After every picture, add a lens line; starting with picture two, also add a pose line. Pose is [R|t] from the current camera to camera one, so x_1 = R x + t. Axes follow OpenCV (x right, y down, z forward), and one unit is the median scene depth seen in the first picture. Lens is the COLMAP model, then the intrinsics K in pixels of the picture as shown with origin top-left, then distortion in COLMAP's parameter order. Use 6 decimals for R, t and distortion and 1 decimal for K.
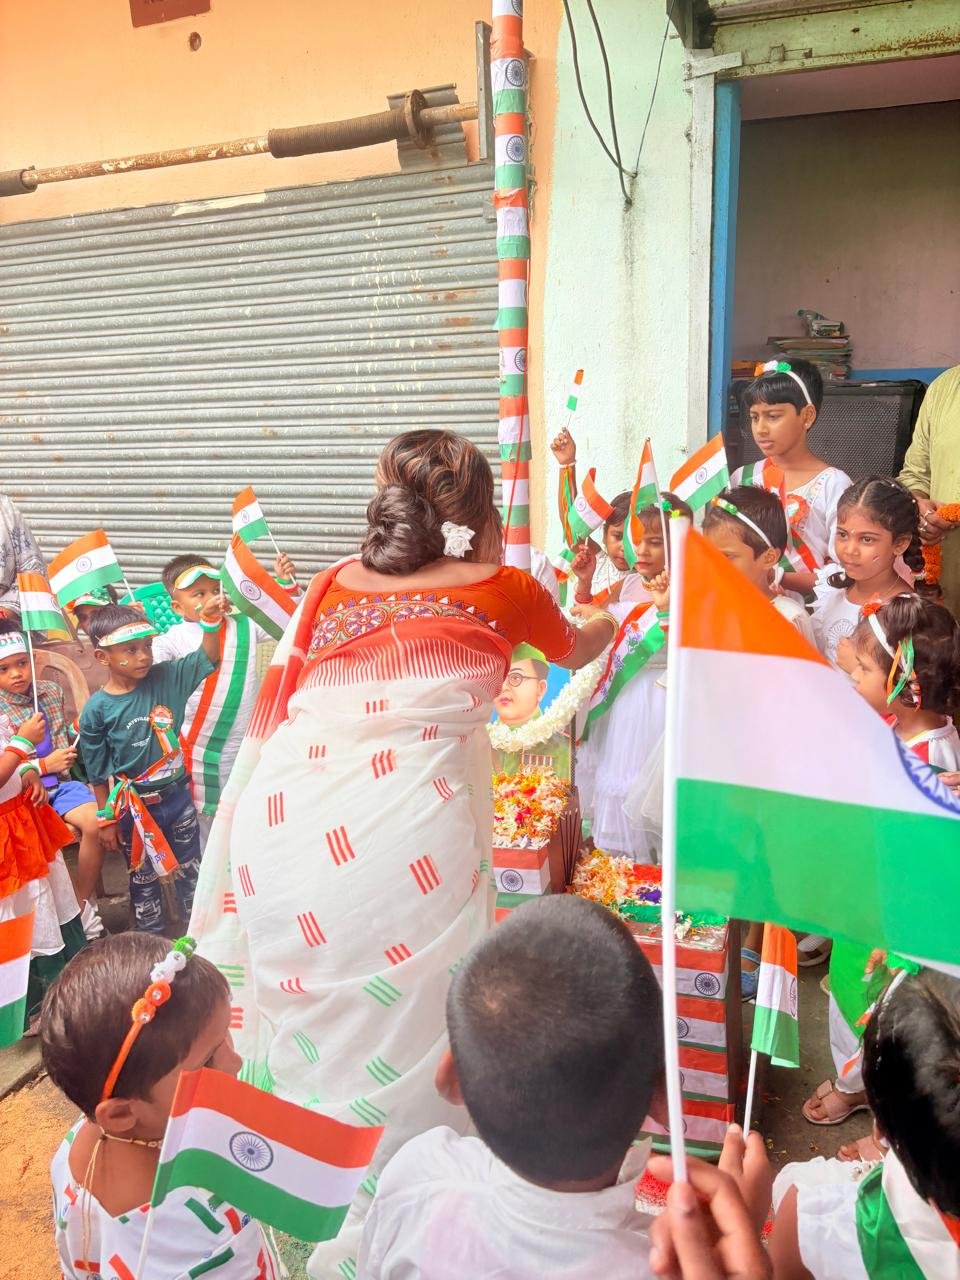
lens RADIAL K [[959.9, 0, 480.0], [0, 959.9, 640.0], [0, 0, 1]] dist [0.008210, 0.000996]
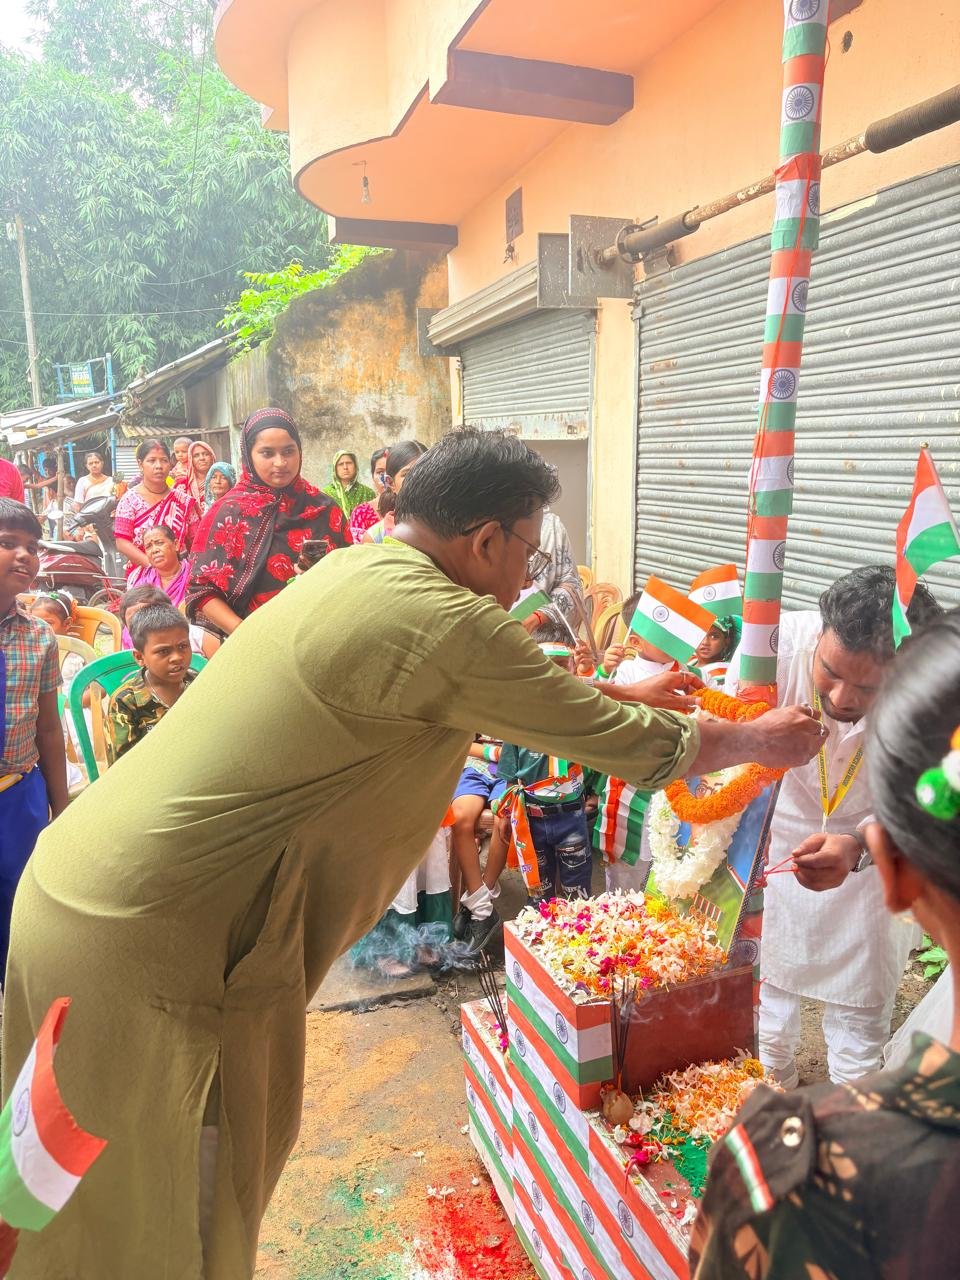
lens RADIAL K [[955.5, 0, 481.0], [0, 955.5, 644.6], [0, 0, 1]] dist [0.035301, -0.046747]
pose [[0.630815, 0.178598, -0.755099, 0.265480], [-0.193146, 0.978661, 0.070120, -0.052135], [0.751510, 0.101611, 0.651850, 0.187386]]
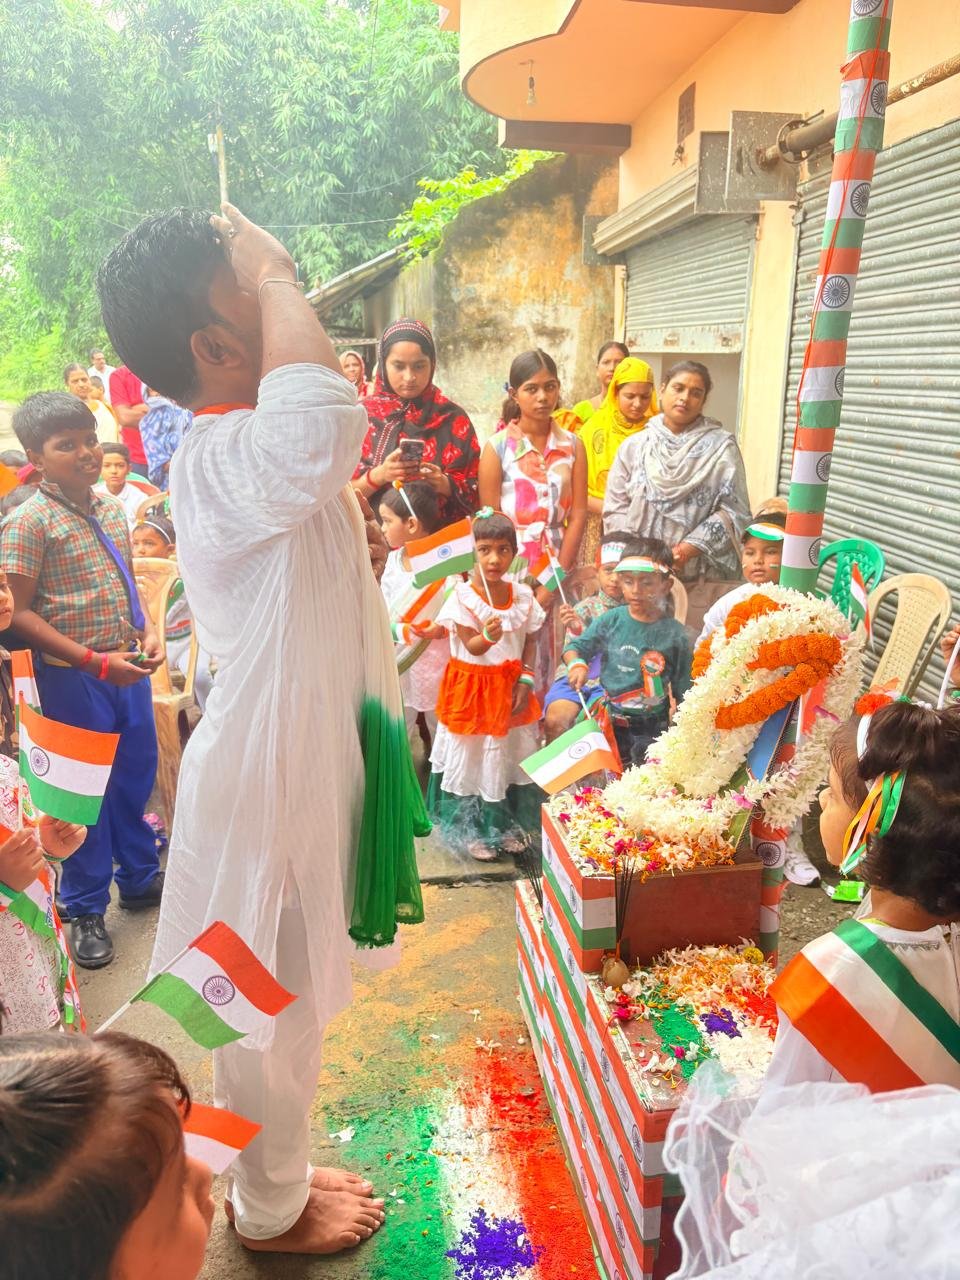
lens RADIAL K [[959.9, 0, 480.0], [0, 959.9, 640.0], [0, 0, 1]] dist [0.008210, 0.000996]
pose [[0.475130, 0.273883, -0.836205, 0.324812], [-0.227052, 0.956303, 0.184208, -0.057068], [0.850117, 0.102340, 0.516554, 0.216213]]
